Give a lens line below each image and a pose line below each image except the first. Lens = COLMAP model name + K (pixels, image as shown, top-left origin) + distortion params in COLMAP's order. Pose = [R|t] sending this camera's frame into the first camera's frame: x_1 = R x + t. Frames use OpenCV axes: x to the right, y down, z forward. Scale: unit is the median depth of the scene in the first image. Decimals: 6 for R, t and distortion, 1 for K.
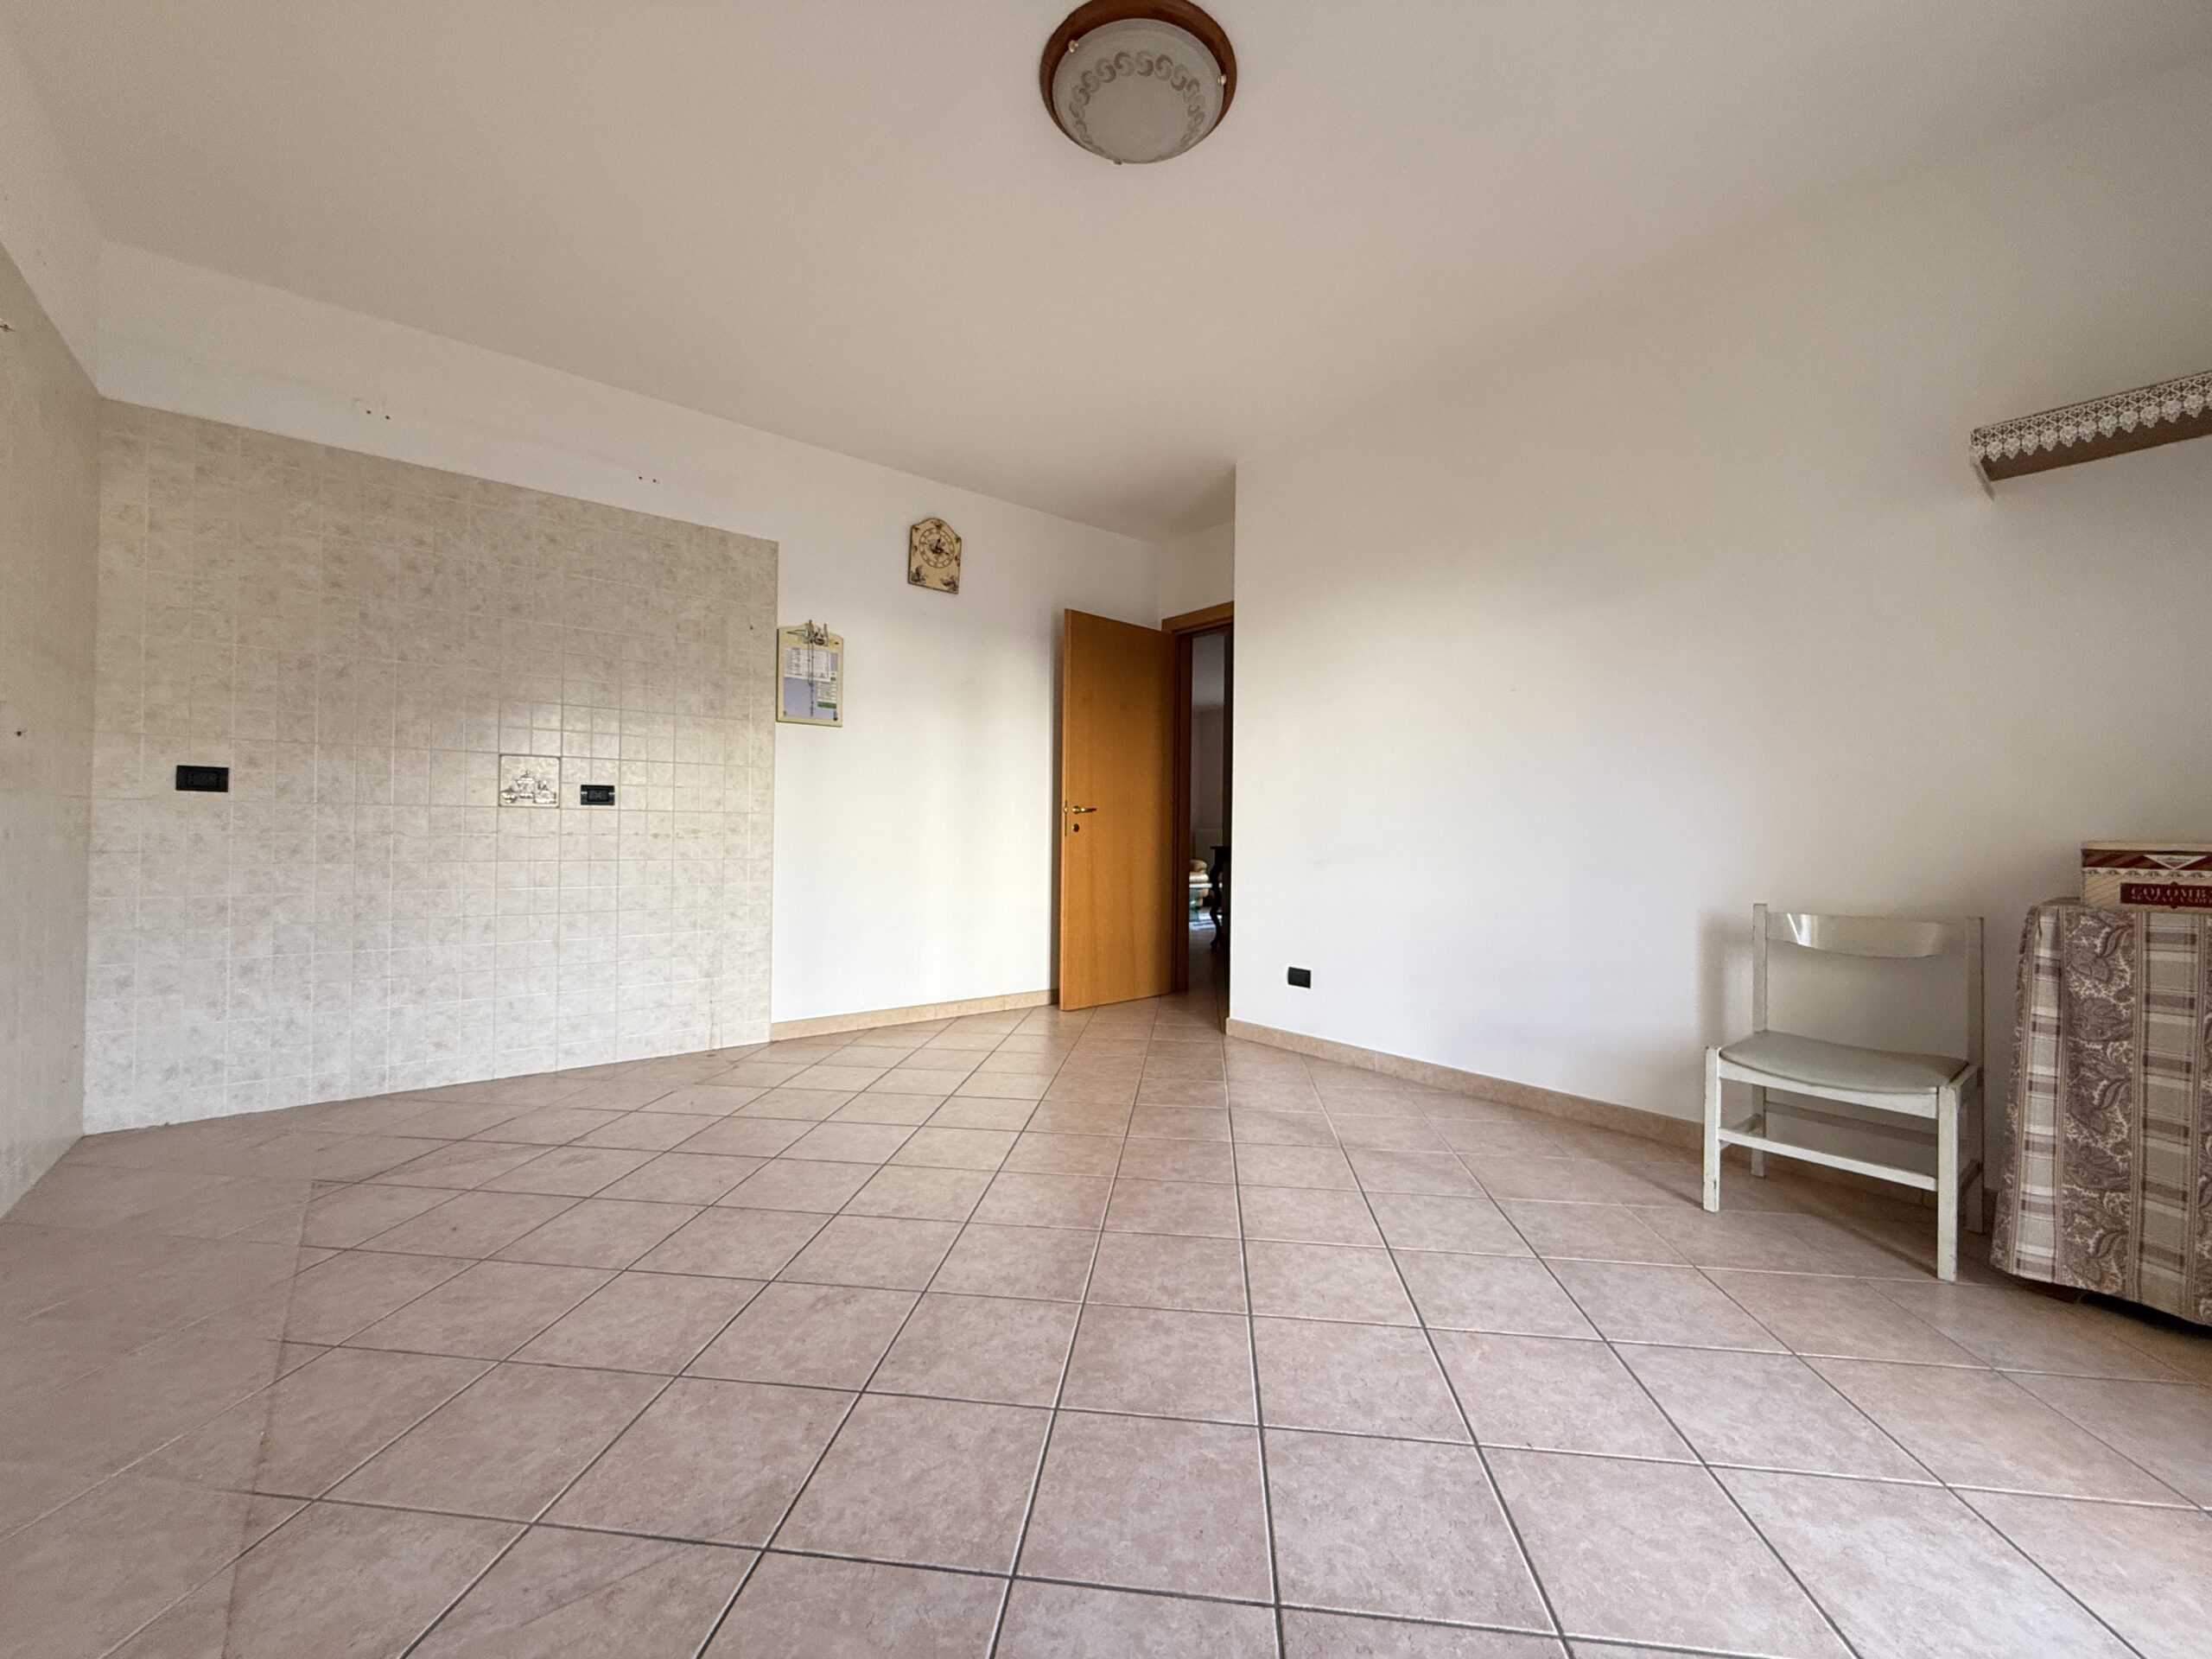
lens RADIAL K [[881.7, 0, 1091.9], [0, 881.7, 825.4], [0, 0, 1]] dist [-0.000840, 0.000344]
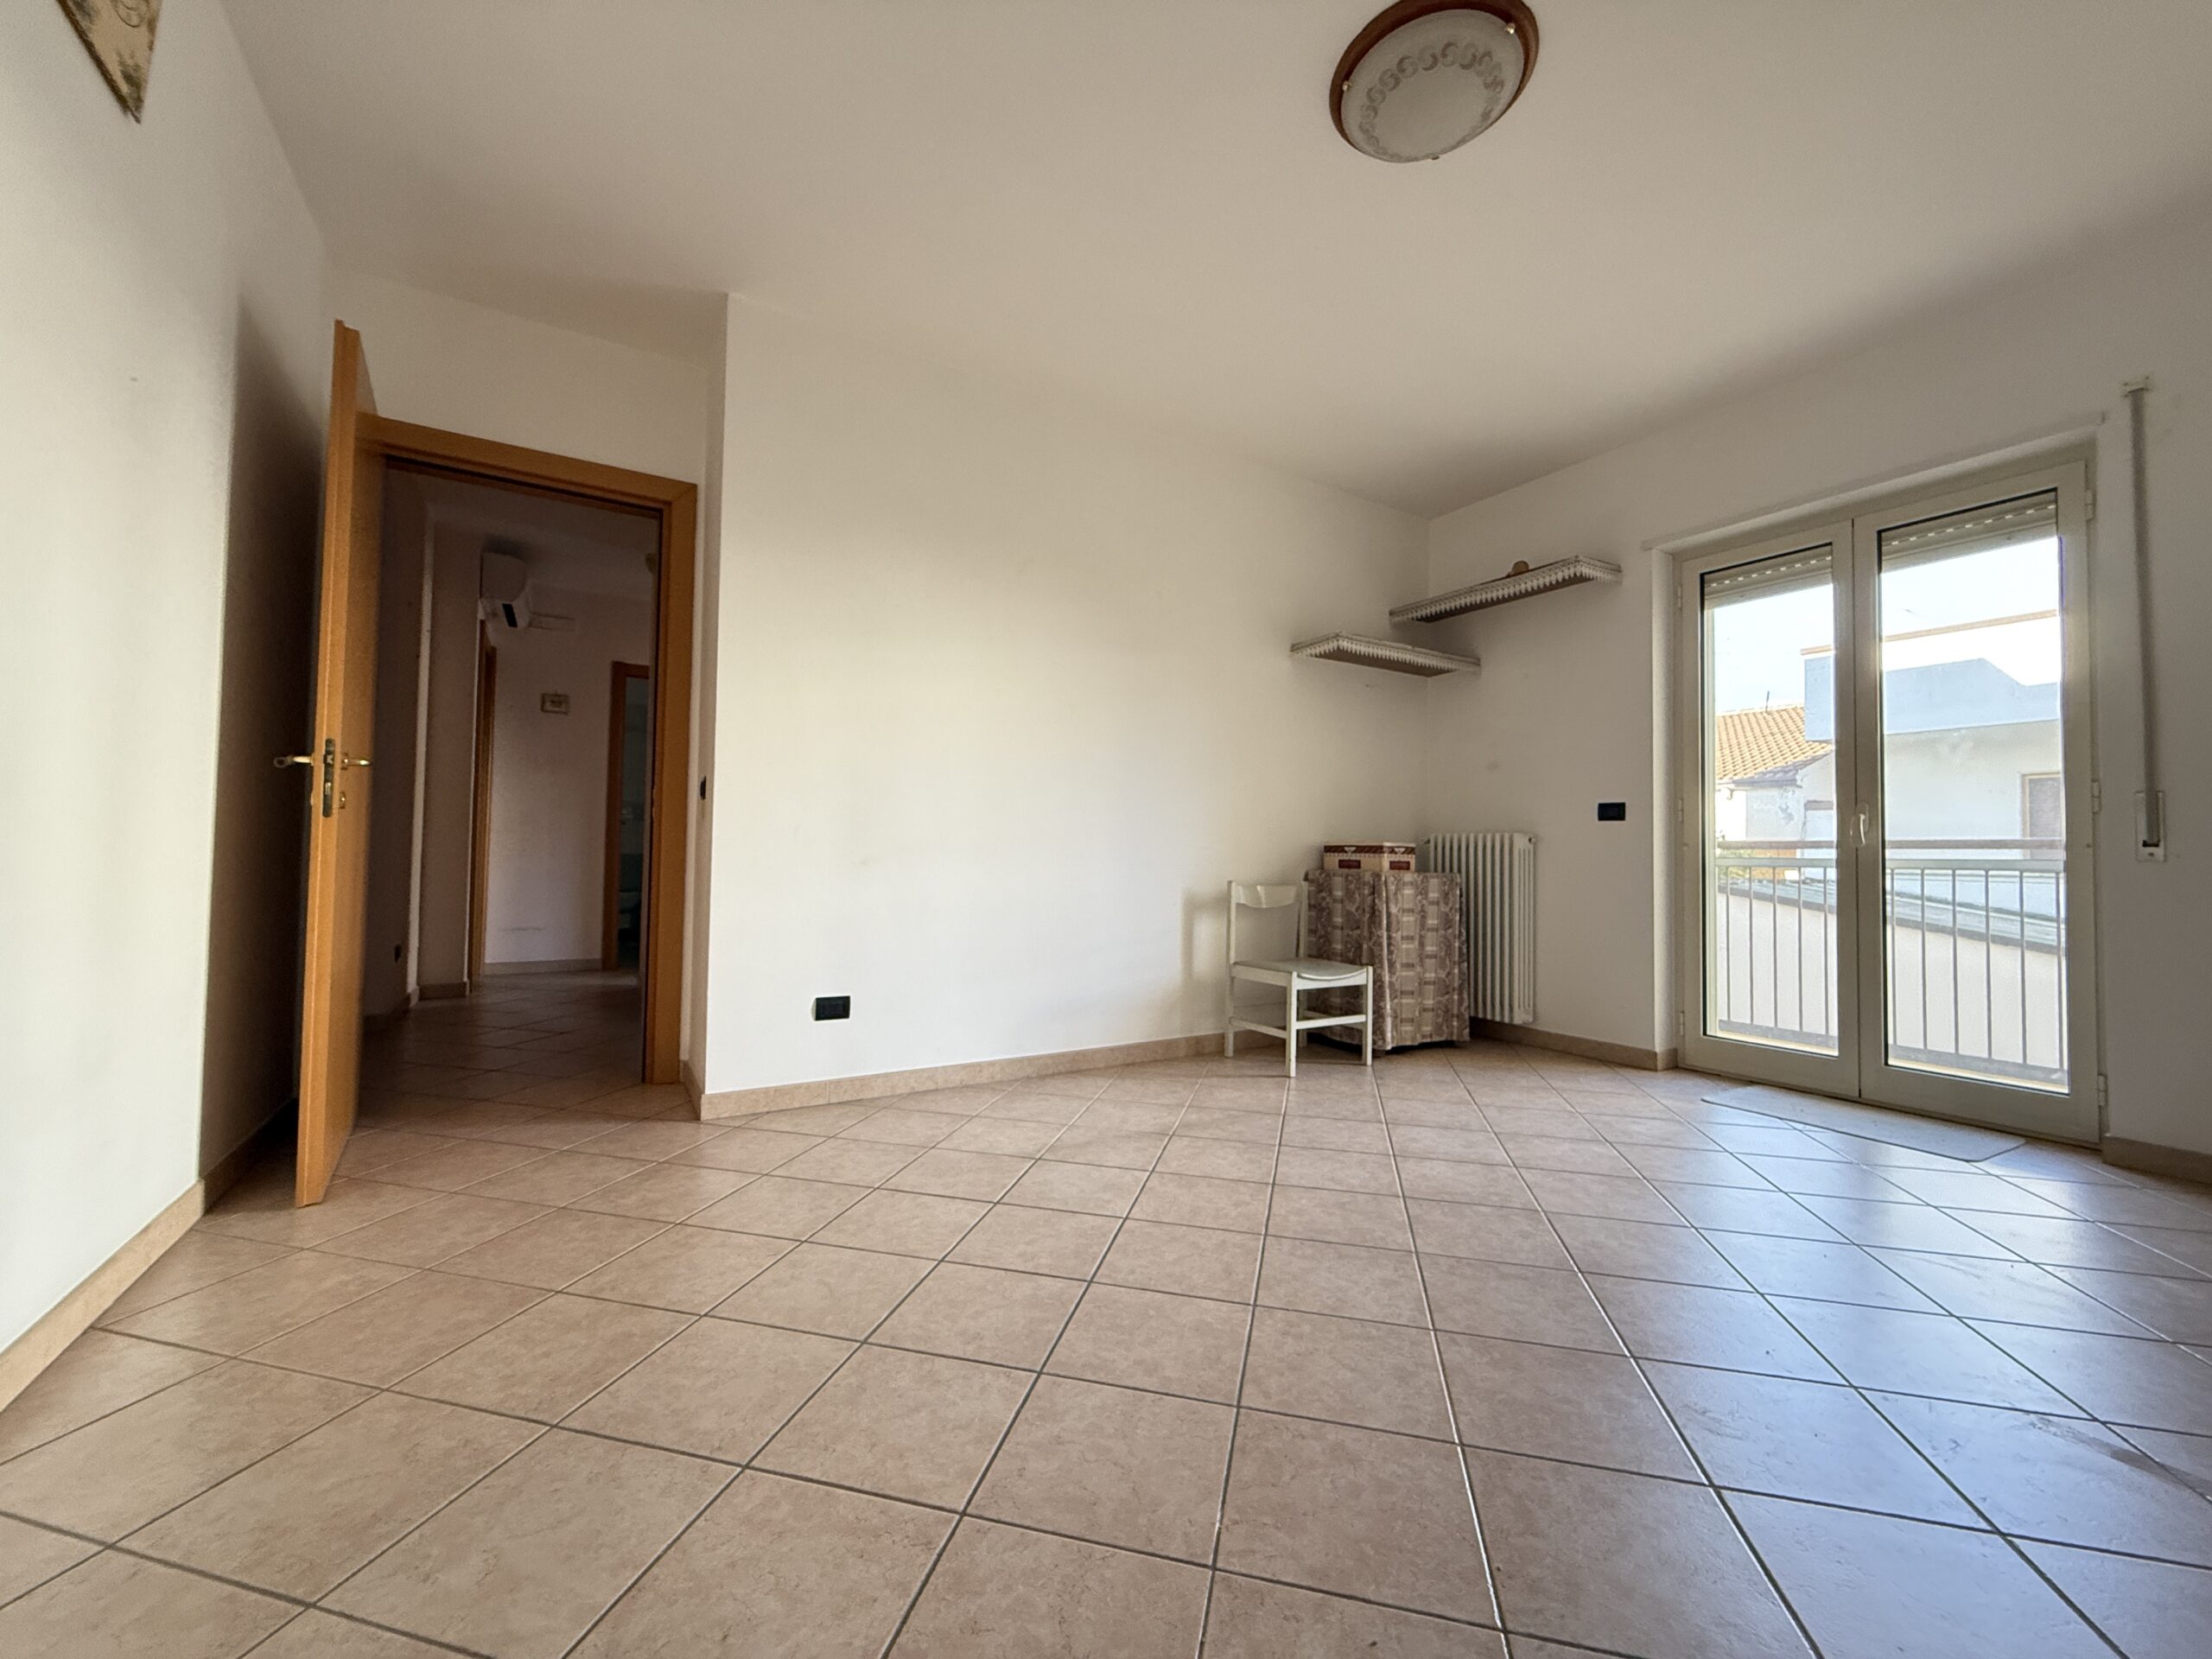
lens RADIAL K [[881.7, 0, 1100.7], [0, 881.7, 830.3], [0, 0, 1]] dist [-0.000840, 0.000344]
pose [[0.129345, 0.014235, 0.991497, -0.934500], [-0.026148, 0.999598, -0.010940, 0.027673], [-0.991255, -0.024511, 0.129665, 1.192364]]
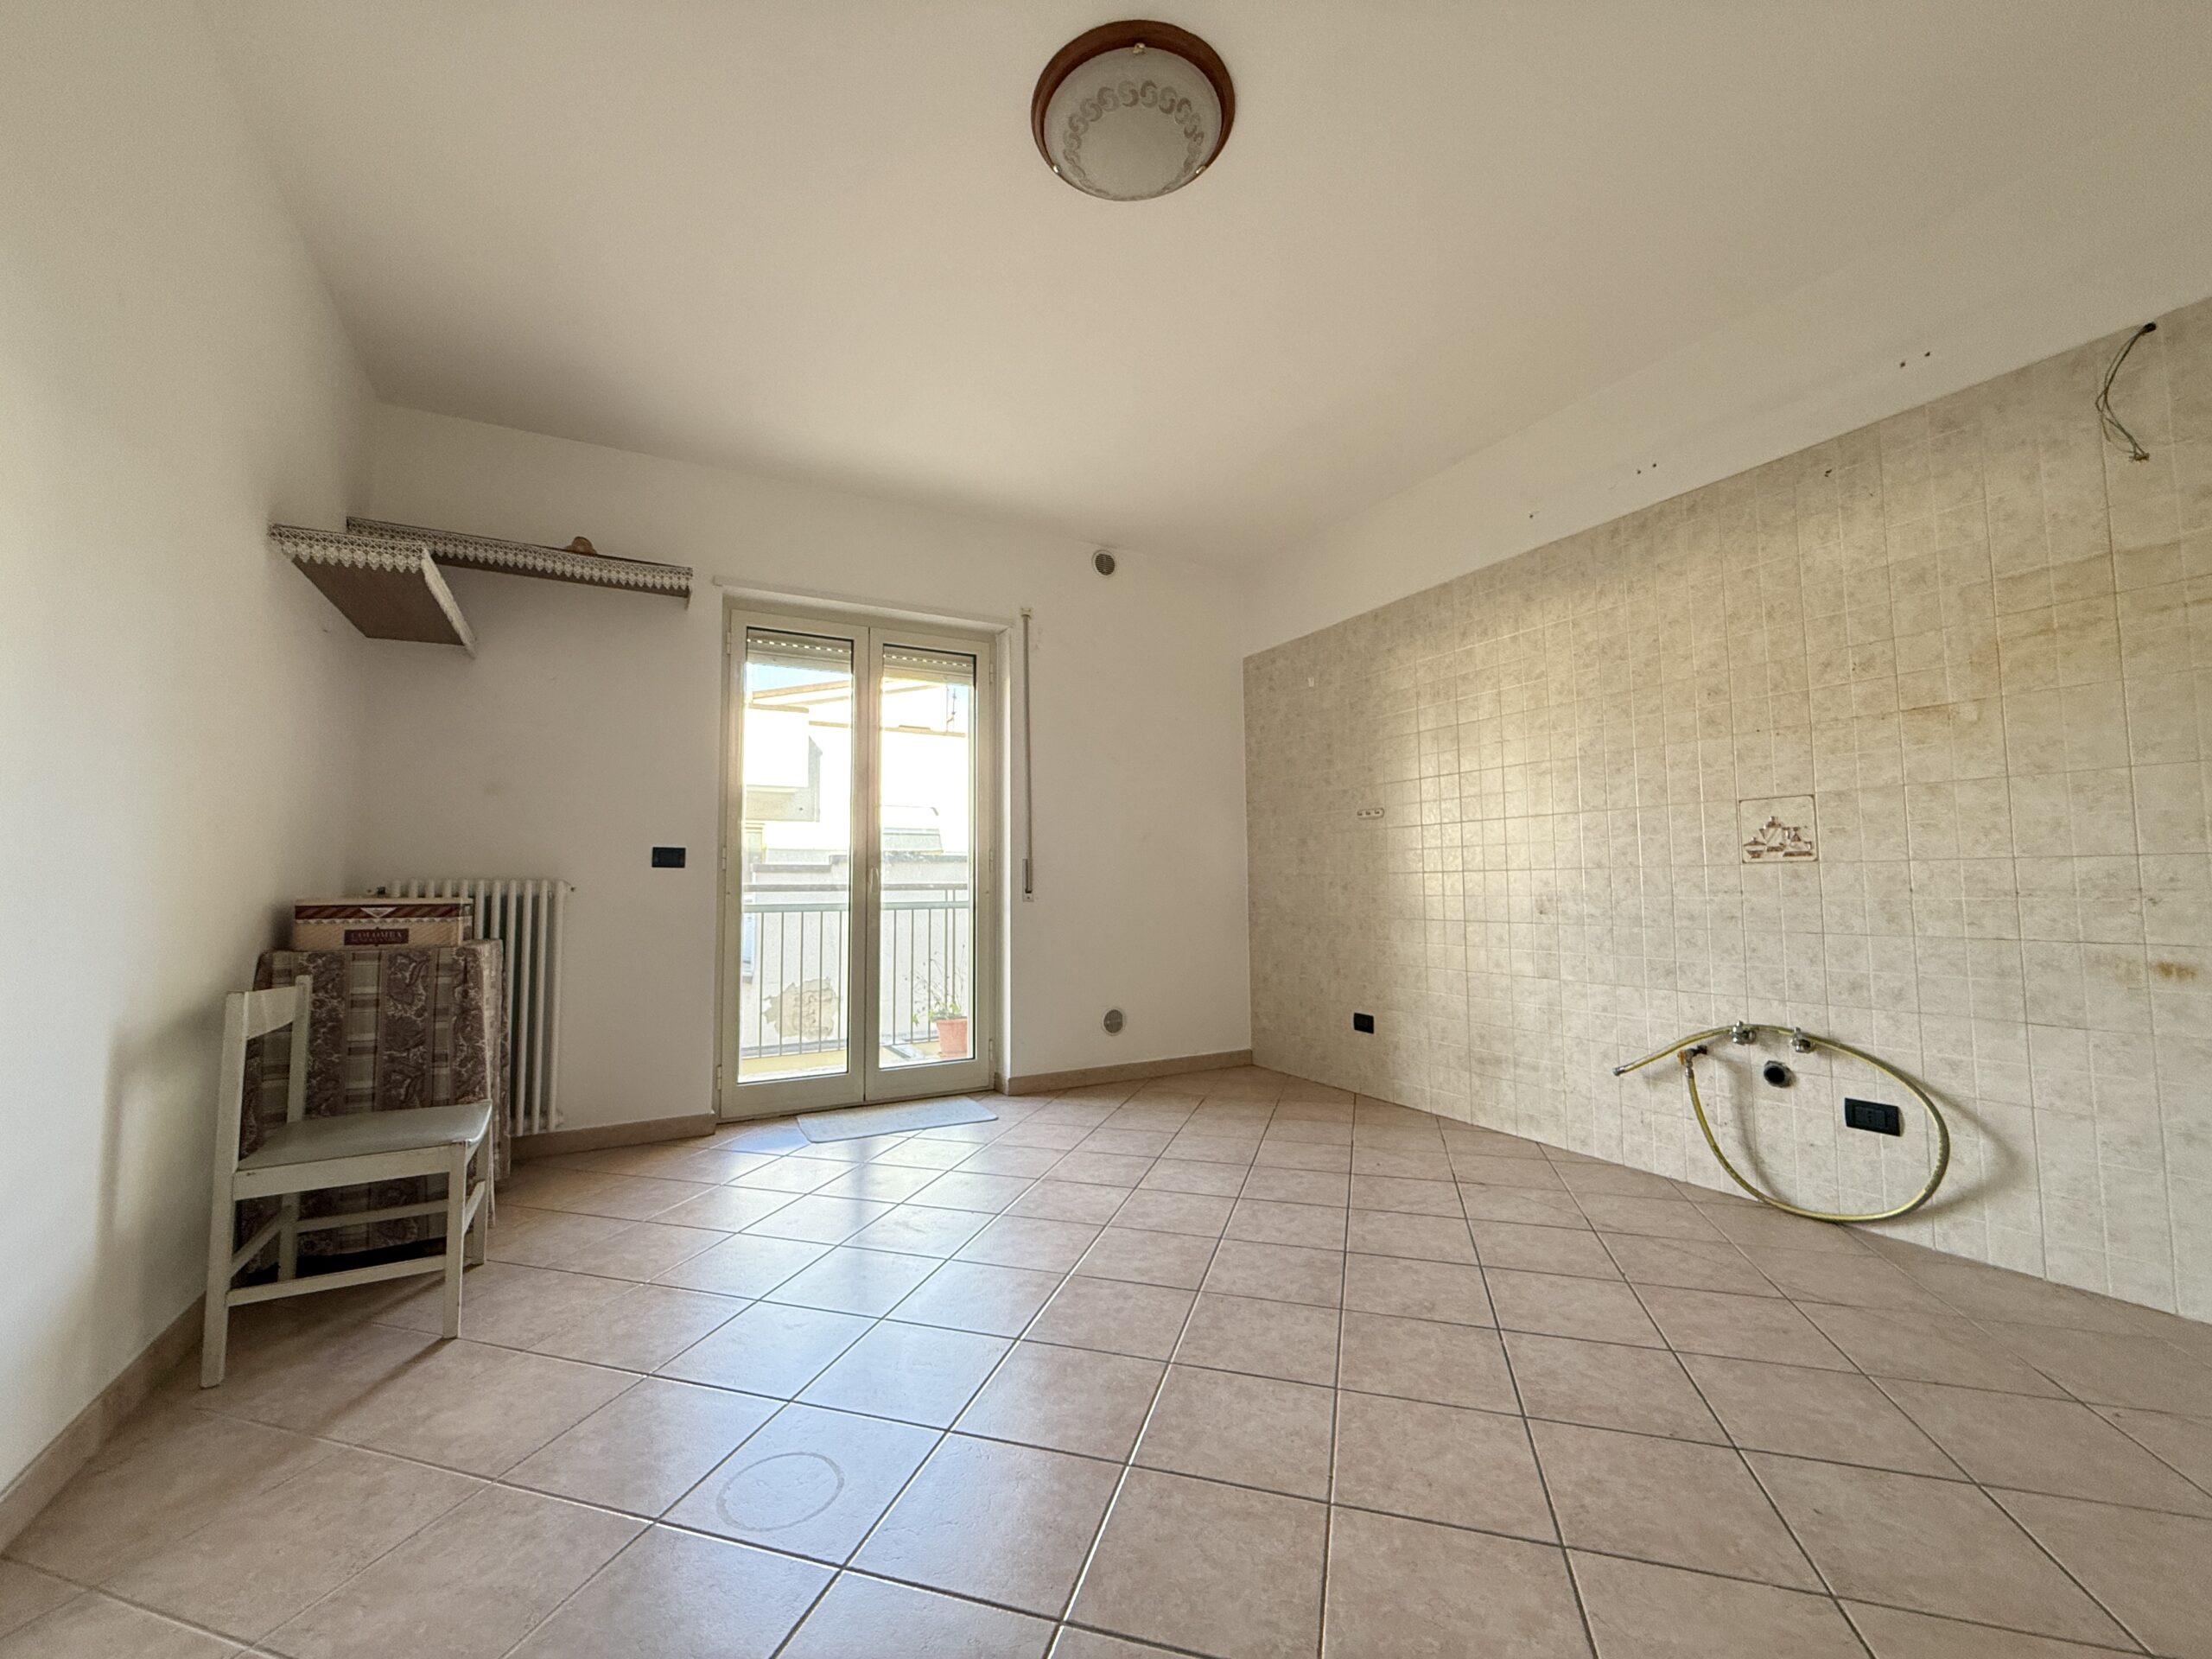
lens RADIAL K [[881.7, 0, 1101.4], [0, 881.7, 829.0], [0, 0, 1]] dist [-0.000840, 0.000344]
pose [[-0.985286, 0.006774, 0.170777, -0.071395], [-0.006581, 0.996970, -0.077513, 0.010386], [-0.170785, -0.077496, -0.982256, 1.840911]]
